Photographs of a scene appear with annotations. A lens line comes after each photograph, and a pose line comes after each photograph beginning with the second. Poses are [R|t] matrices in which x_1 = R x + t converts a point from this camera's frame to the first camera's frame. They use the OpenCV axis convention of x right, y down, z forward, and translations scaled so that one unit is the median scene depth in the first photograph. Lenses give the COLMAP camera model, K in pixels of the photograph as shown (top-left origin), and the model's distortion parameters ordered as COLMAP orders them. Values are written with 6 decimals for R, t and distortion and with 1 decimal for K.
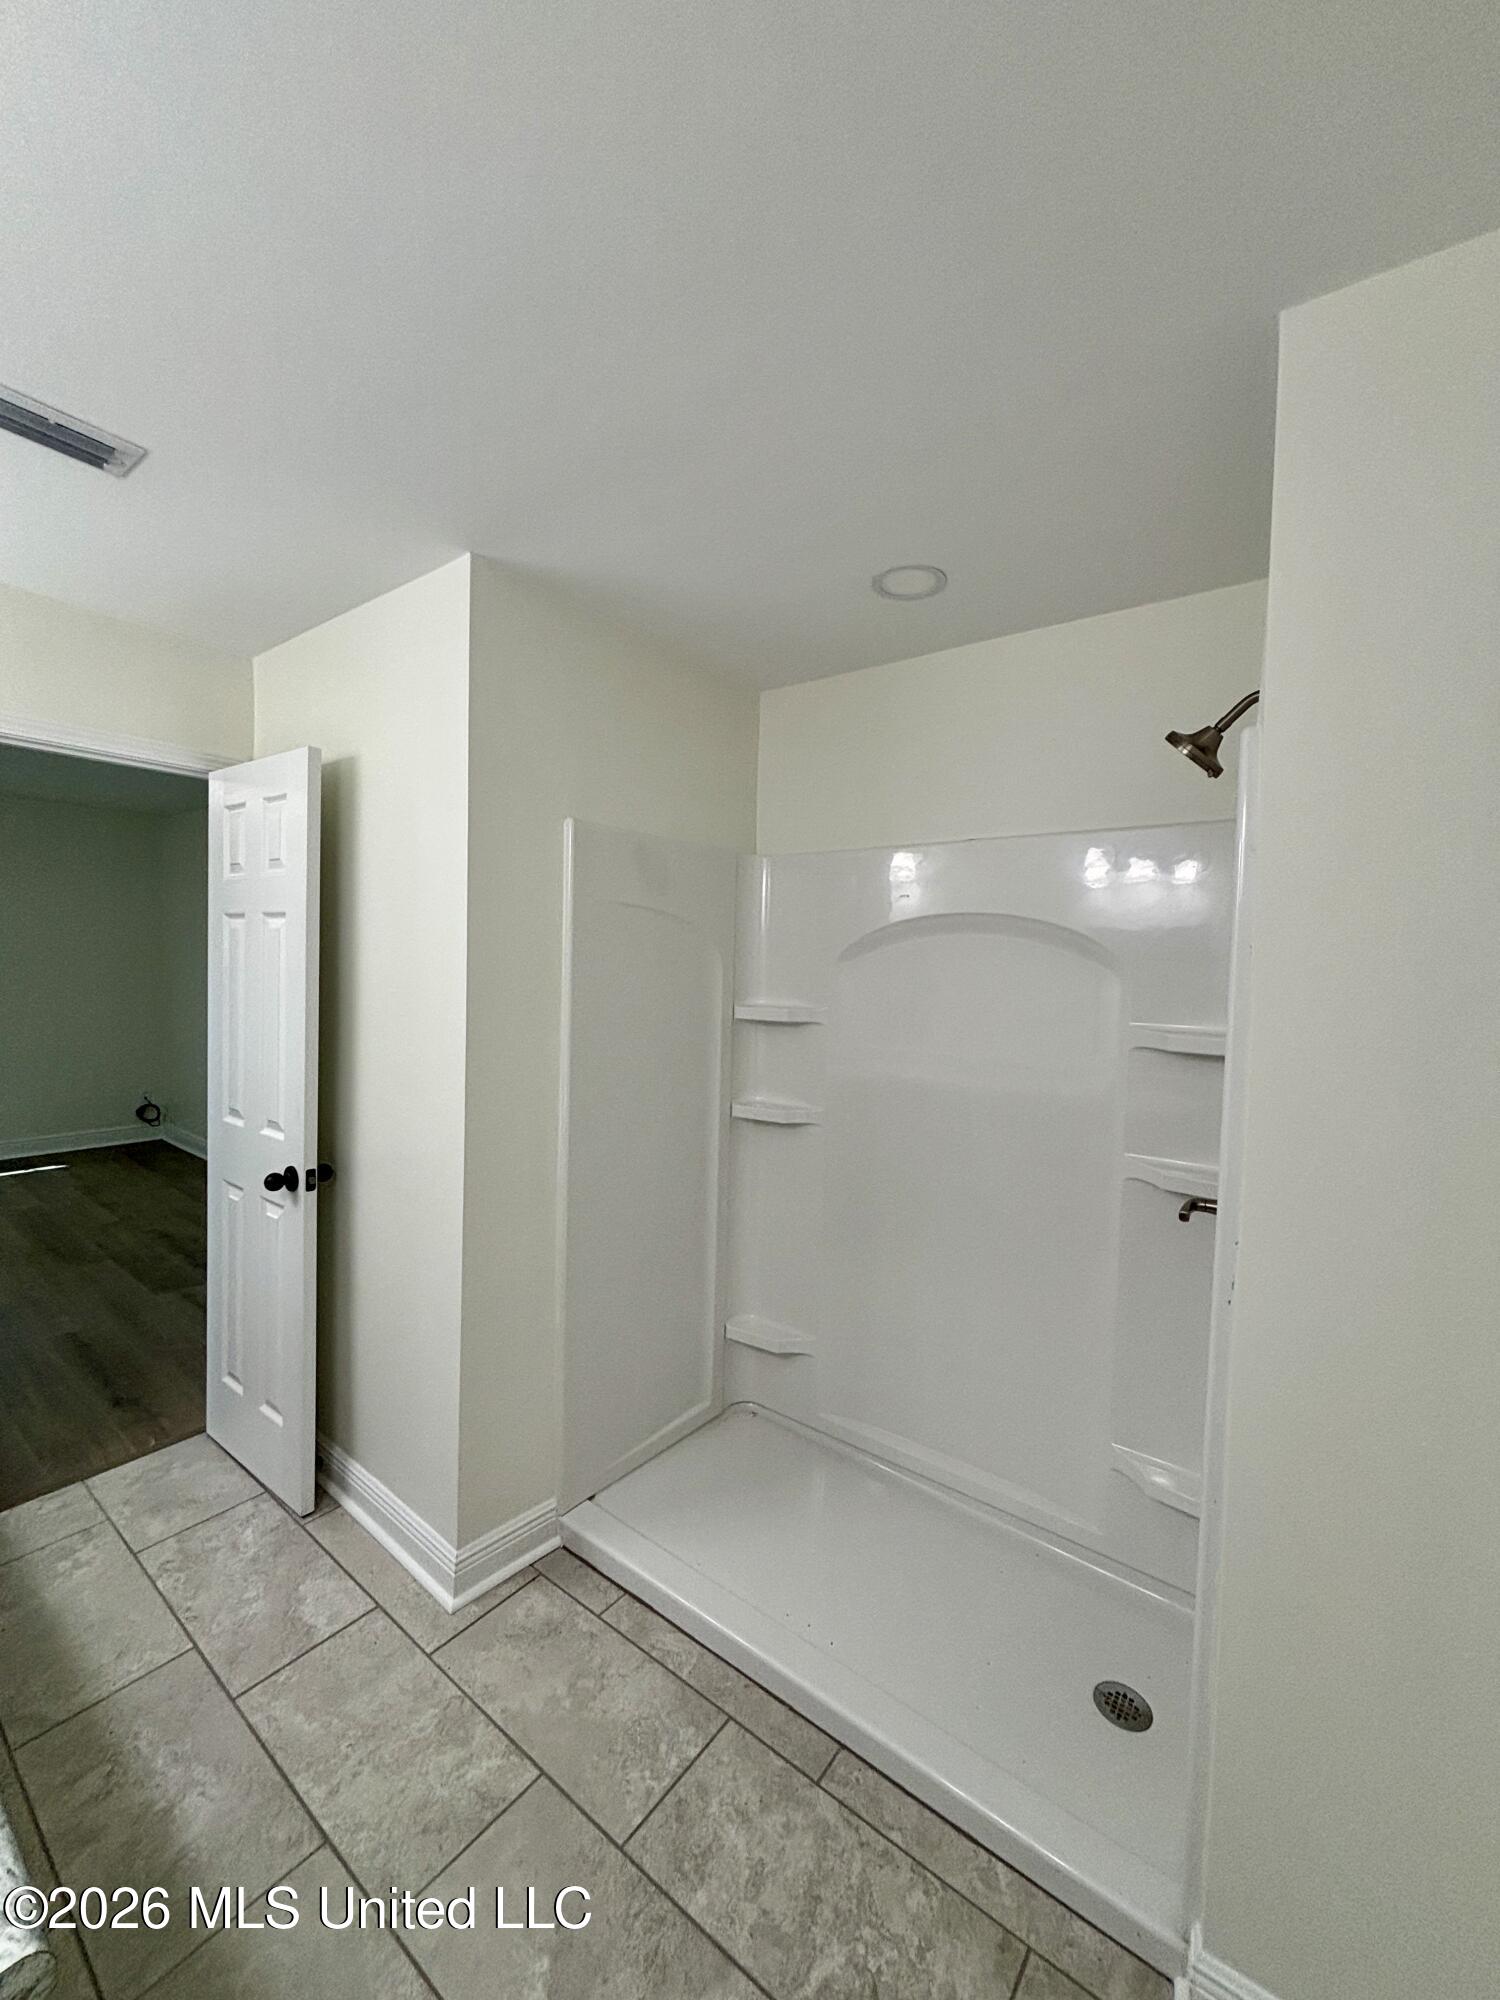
lens RADIAL K [[801.9, 0, 748.7], [0, 801.9, 1001.3], [0, 0, 1]] dist [0.014200, -0.001210]
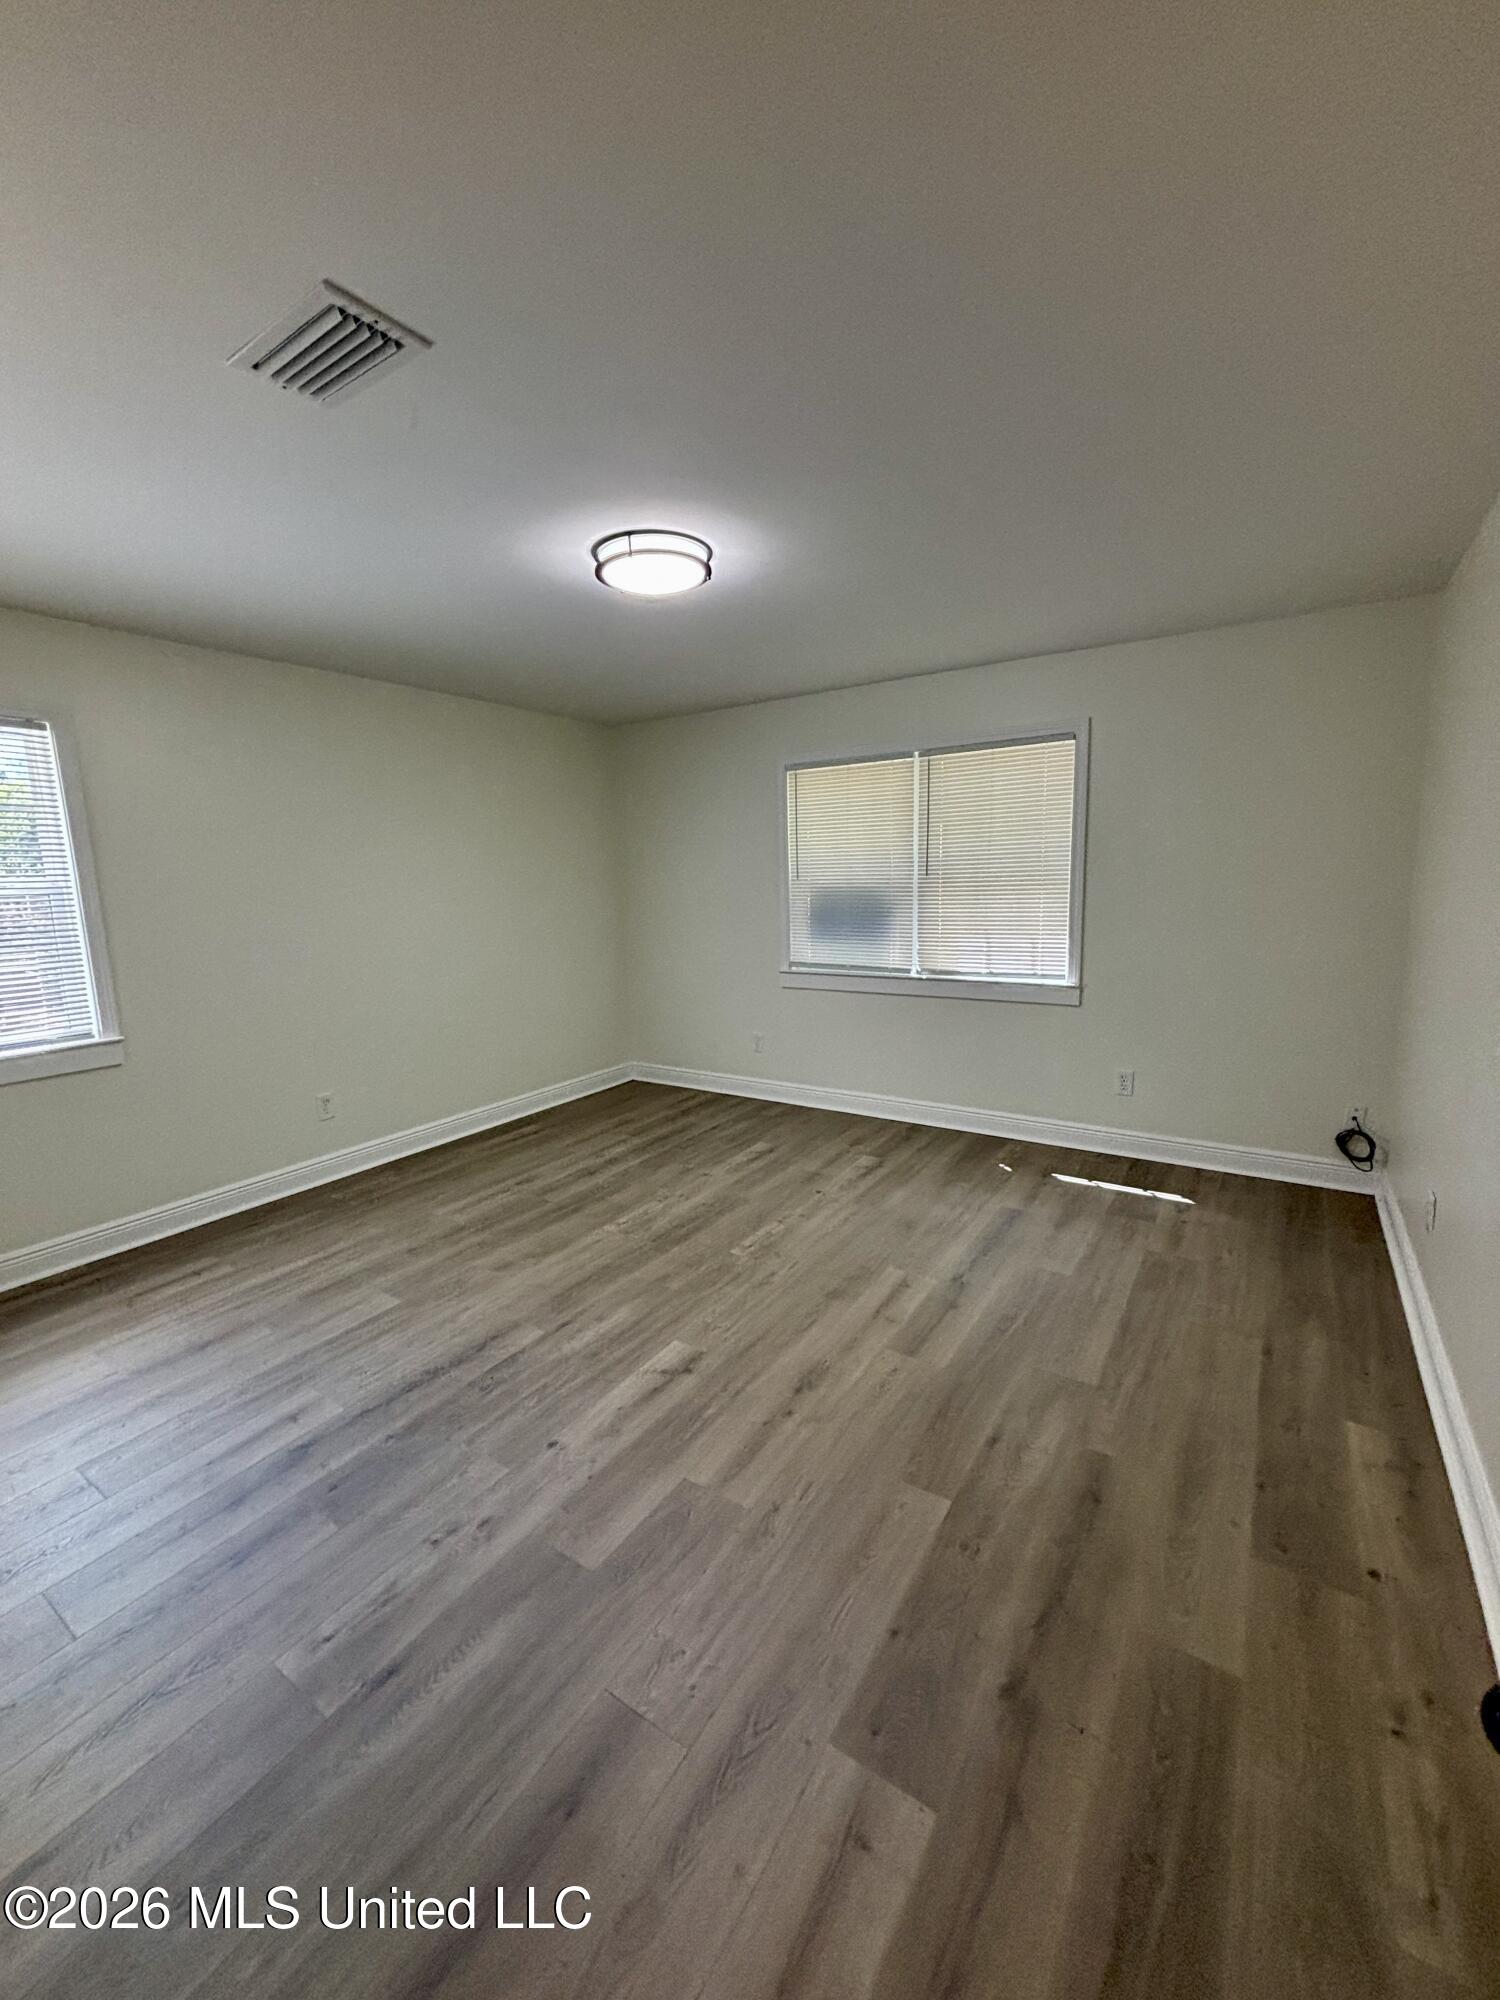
lens RADIAL K [[801.9, 0, 747.8], [0, 801.9, 1002.6], [0, 0, 1]] dist [0.014200, -0.001210]
pose [[0.072822, 0.134969, -0.988170, -0.216923], [-0.022181, 0.990775, 0.133691, -0.030442], [0.997098, 0.012183, 0.075144, 0.523158]]
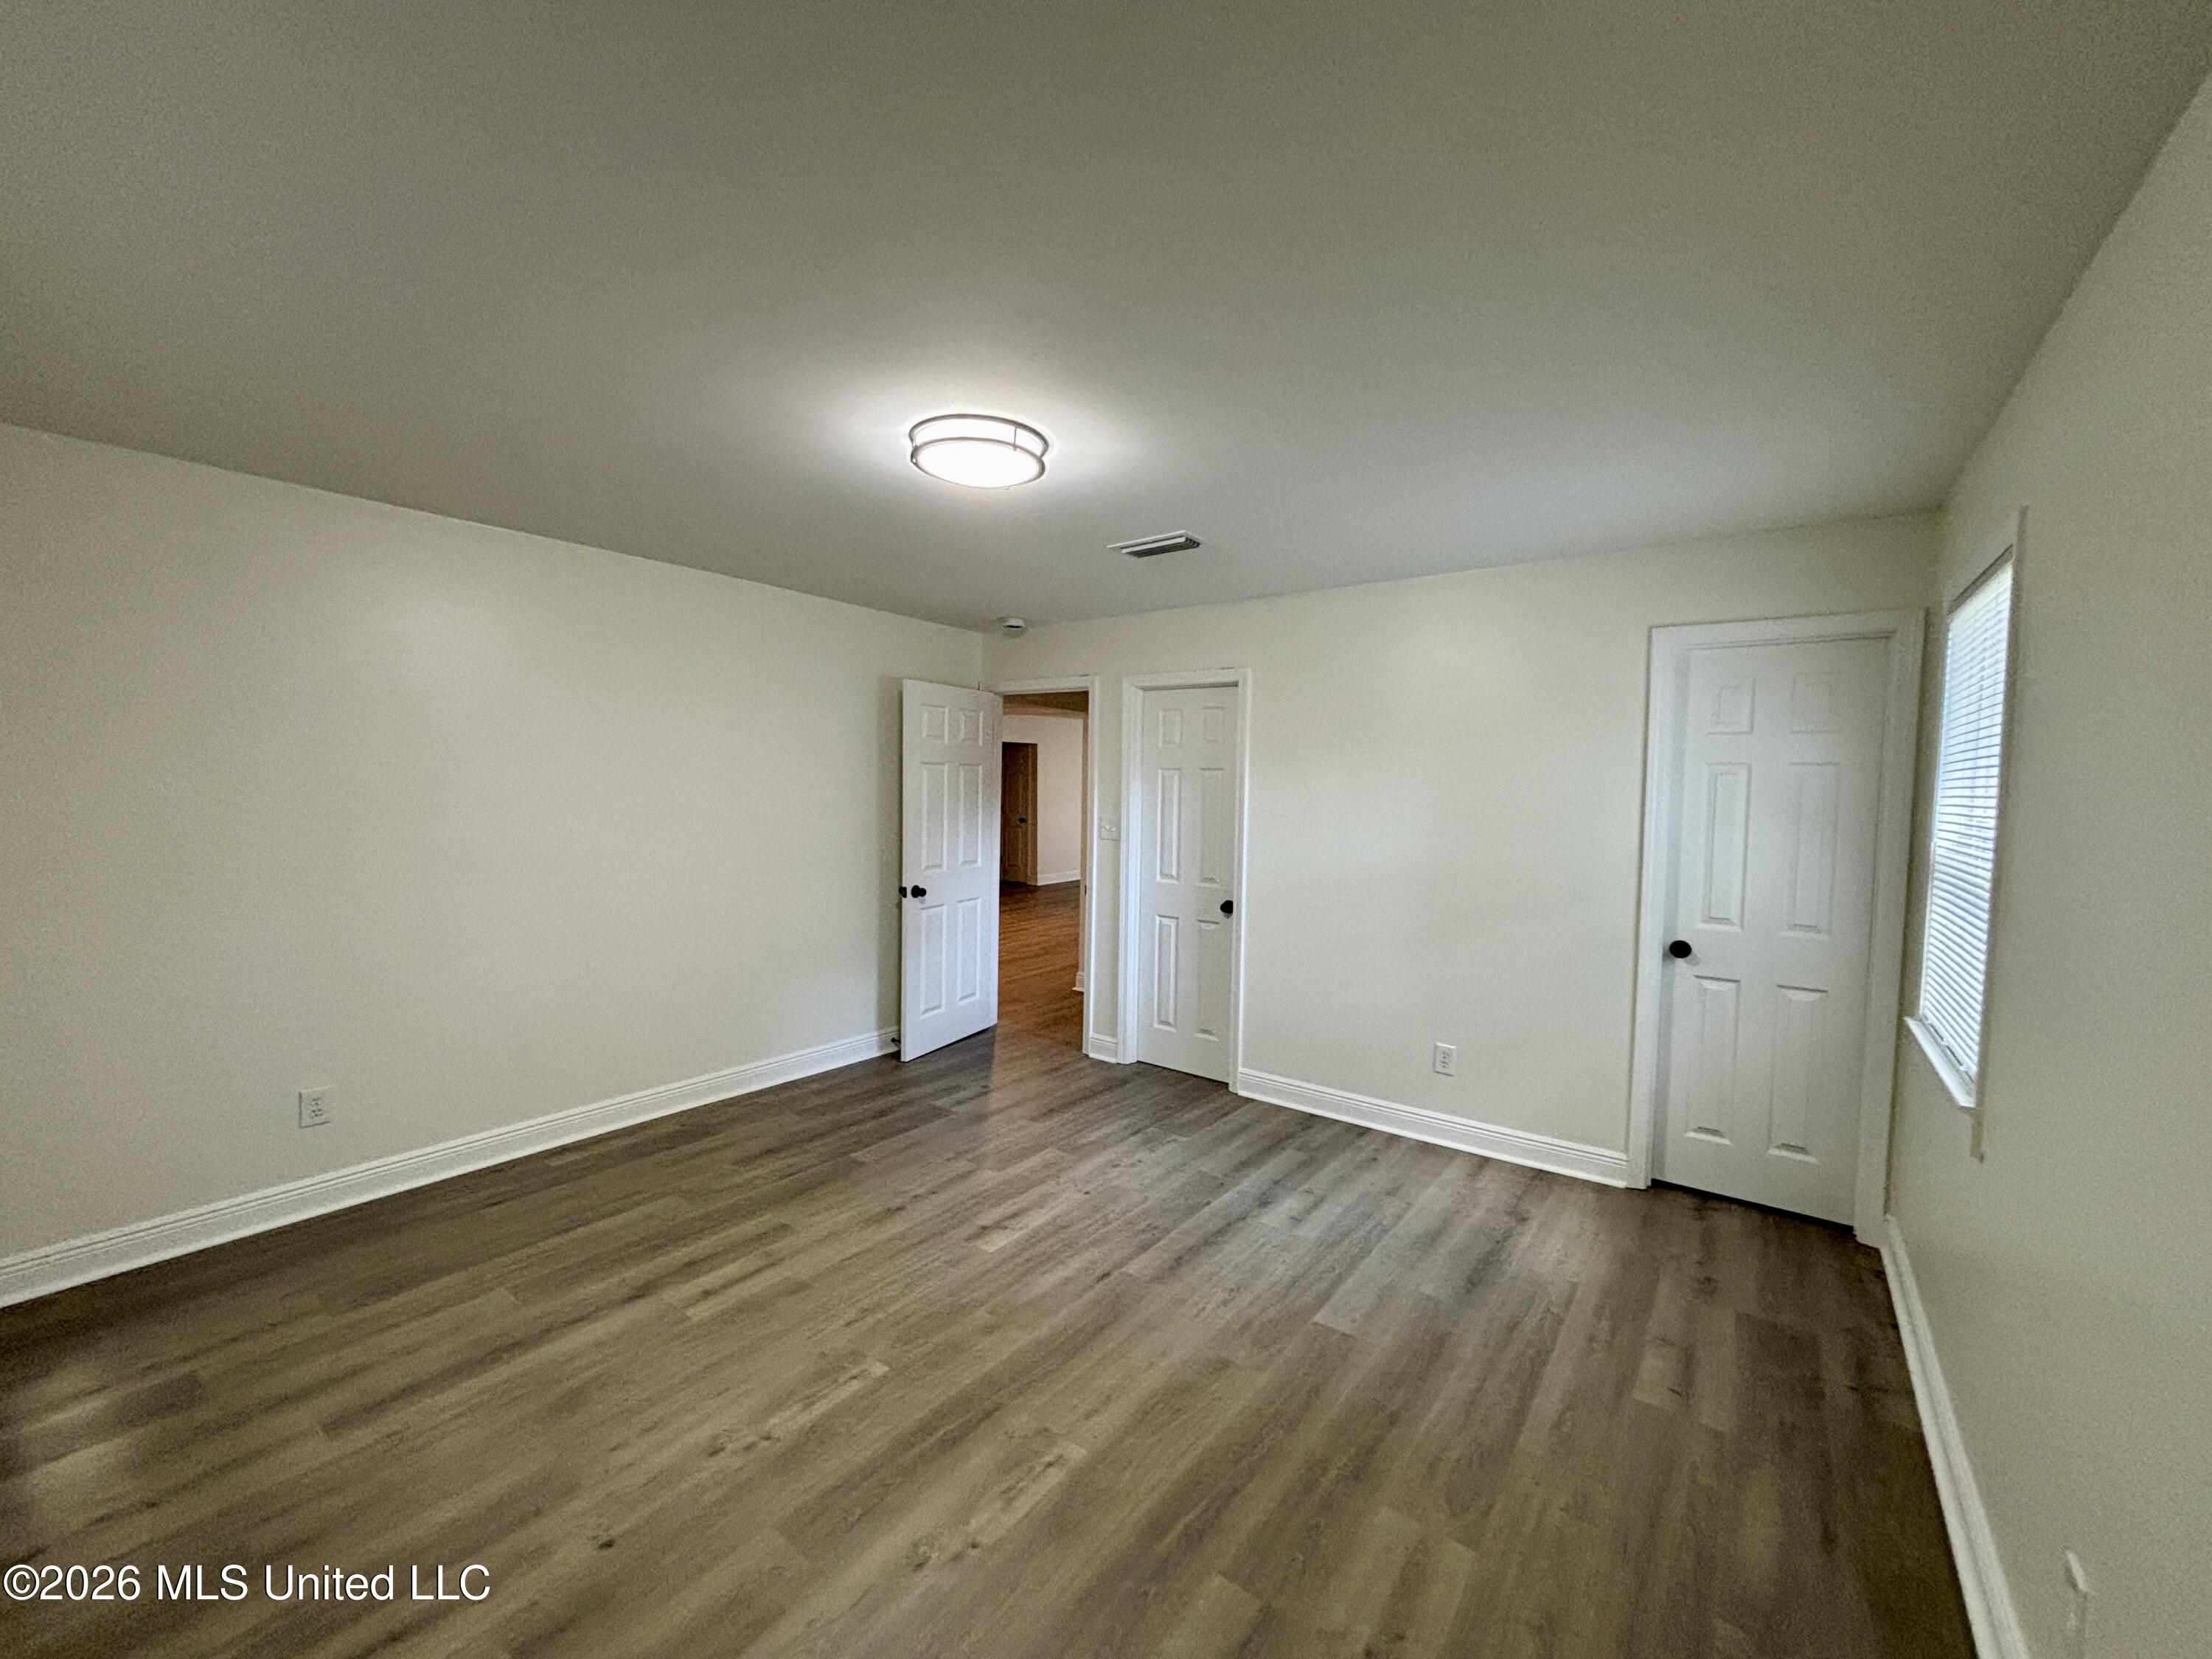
lens RADIAL K [[886.9, 0, 1089.9], [0, 886.9, 830.0], [0, 0, 1]] dist [0.014200, -0.001210]
pose [[-0.002857, -0.082005, 0.996628, -1.070088], [0.032964, 0.996083, 0.082055, -0.060384], [-0.999452, 0.033087, -0.000142, 0.458383]]
